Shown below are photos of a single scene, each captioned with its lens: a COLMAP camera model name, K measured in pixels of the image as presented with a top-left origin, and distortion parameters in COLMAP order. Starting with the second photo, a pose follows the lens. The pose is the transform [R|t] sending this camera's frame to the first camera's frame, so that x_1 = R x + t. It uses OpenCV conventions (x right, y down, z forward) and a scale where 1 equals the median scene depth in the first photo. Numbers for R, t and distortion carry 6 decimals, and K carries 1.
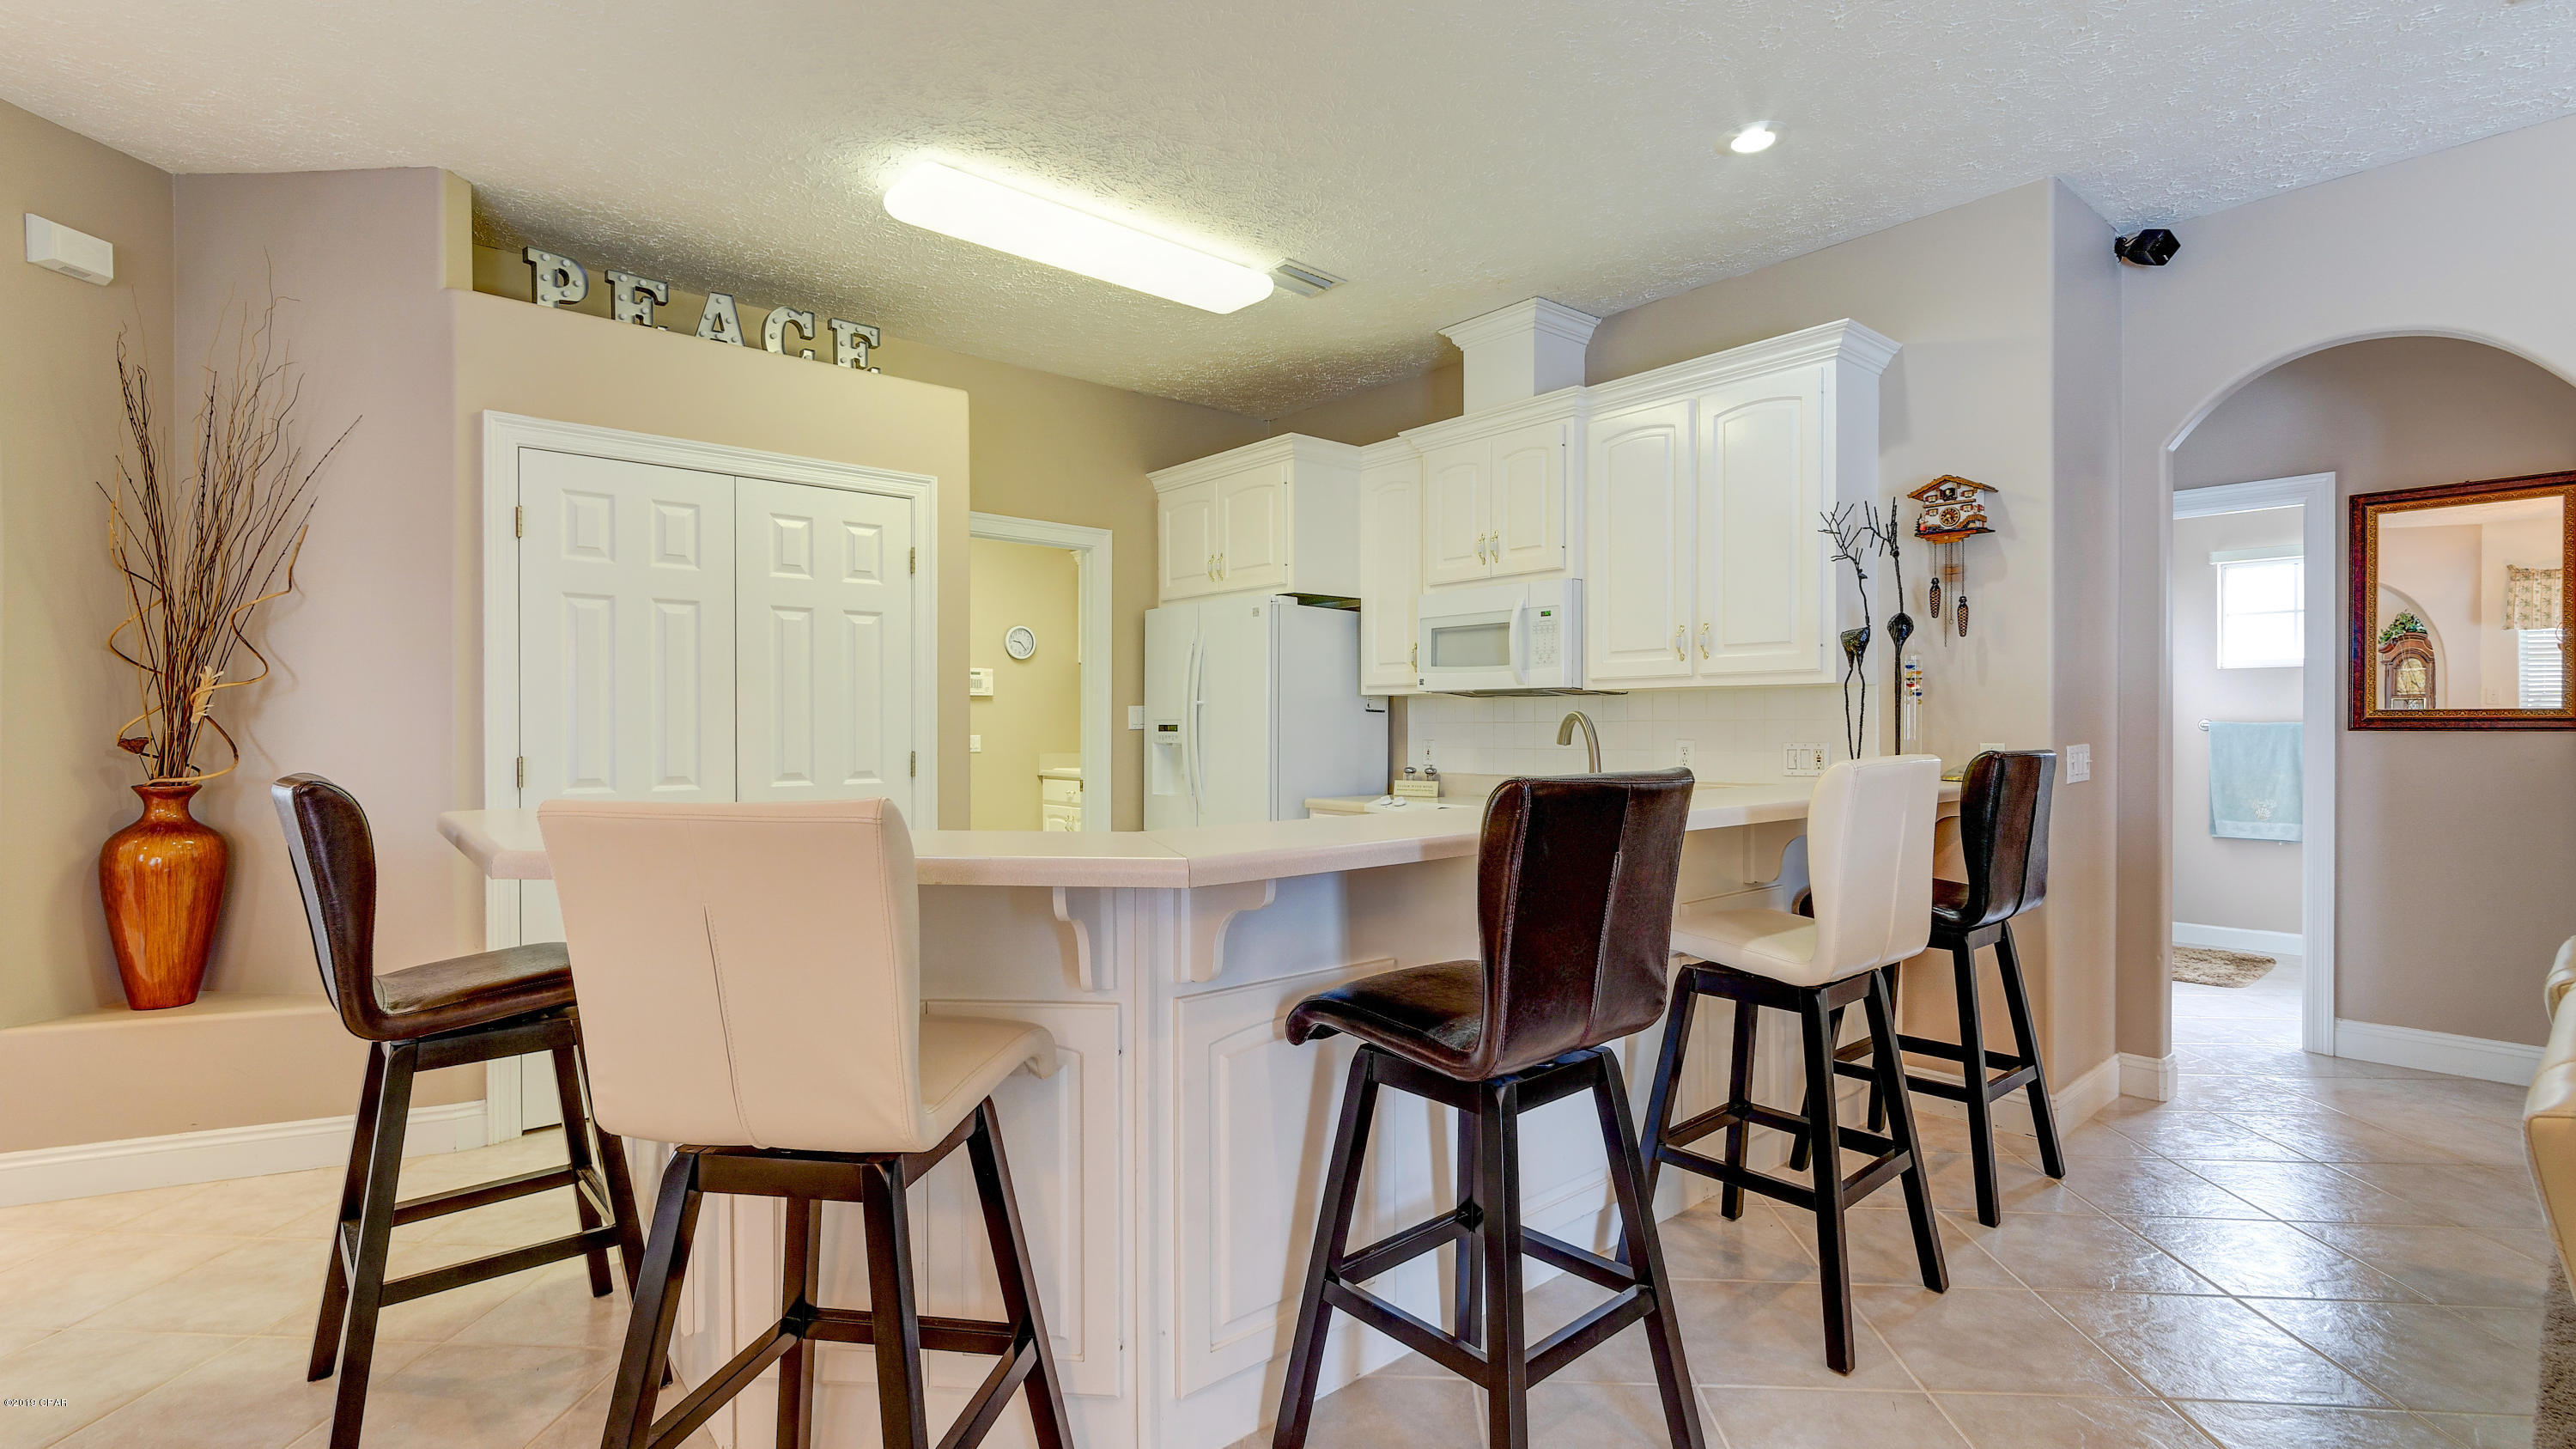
lens RADIAL K [[1167.4, 0, 1288.0], [0, 1167.4, 724.5], [0, 0, 1]] dist [-0.000299, -0.000176]
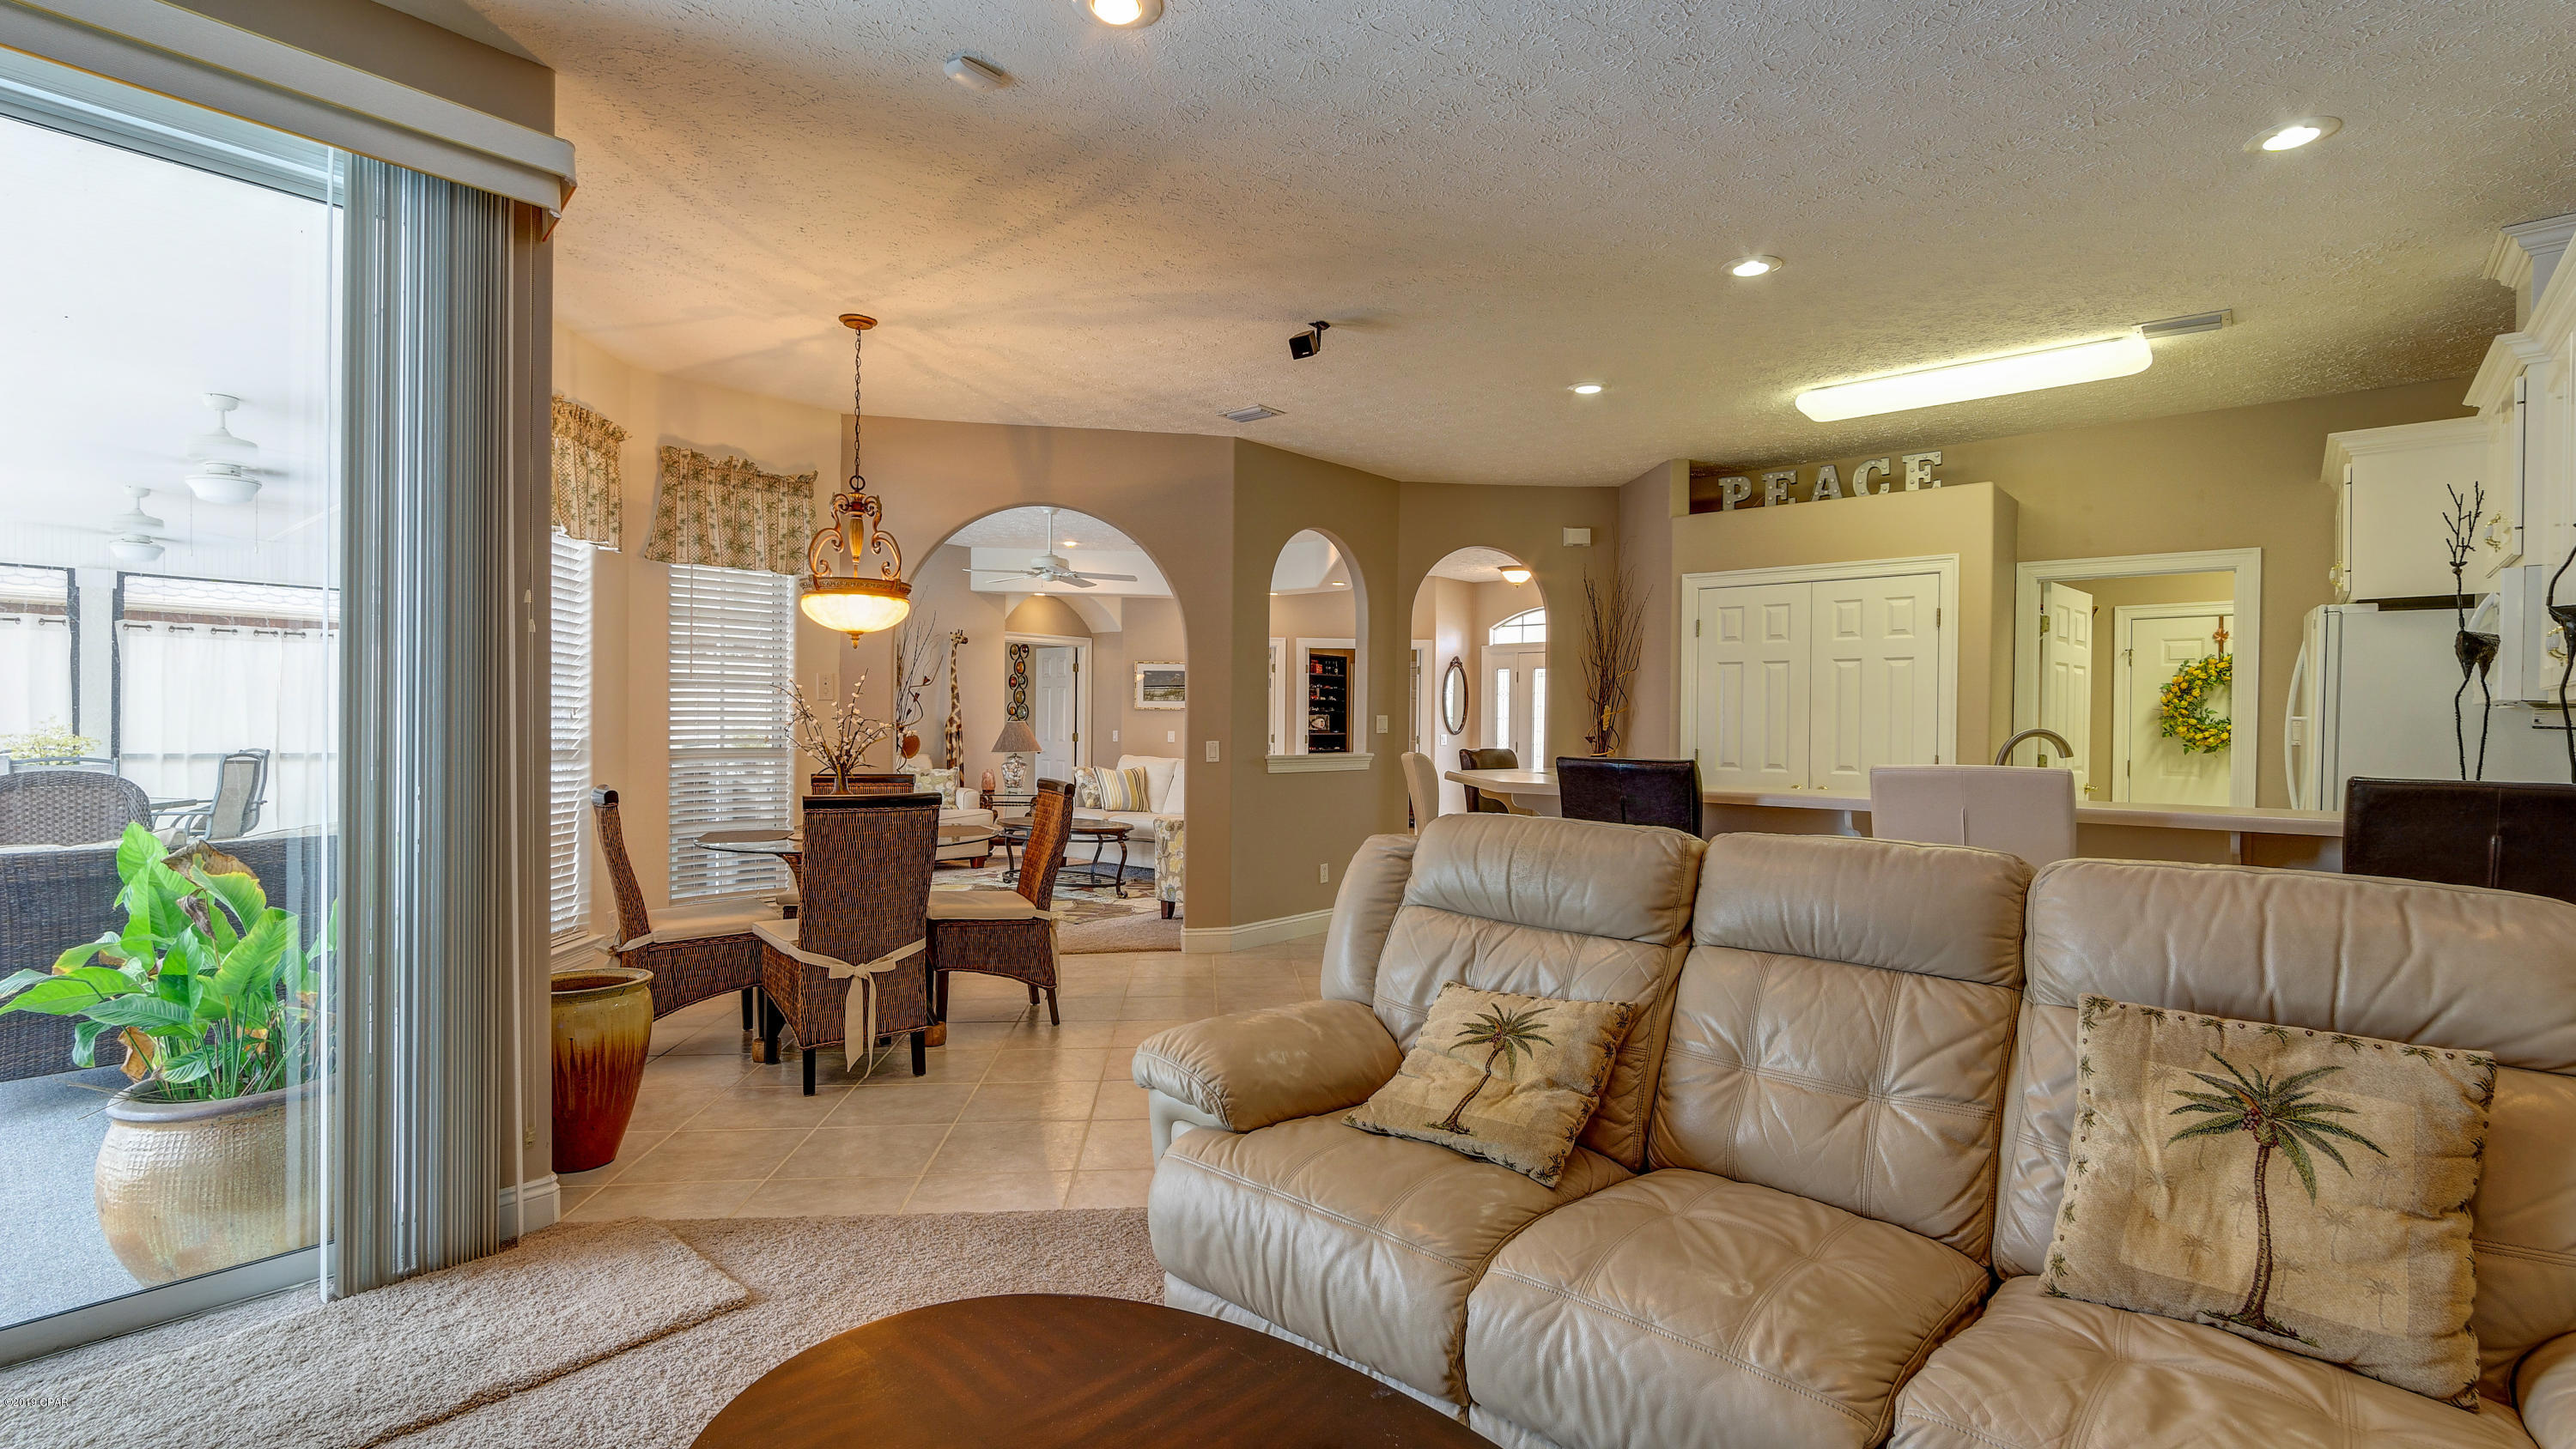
lens RADIAL K [[1167.1, 0, 1288.0], [0, 1167.1, 724.5], [0, 0, 1]] dist [-0.000299, -0.000176]
pose [[0.144698, 0.002828, -0.989472, 1.076200], [-0.014179, 0.999899, 0.000784, -0.003925], [0.989374, 0.013916, 0.144723, 0.038466]]
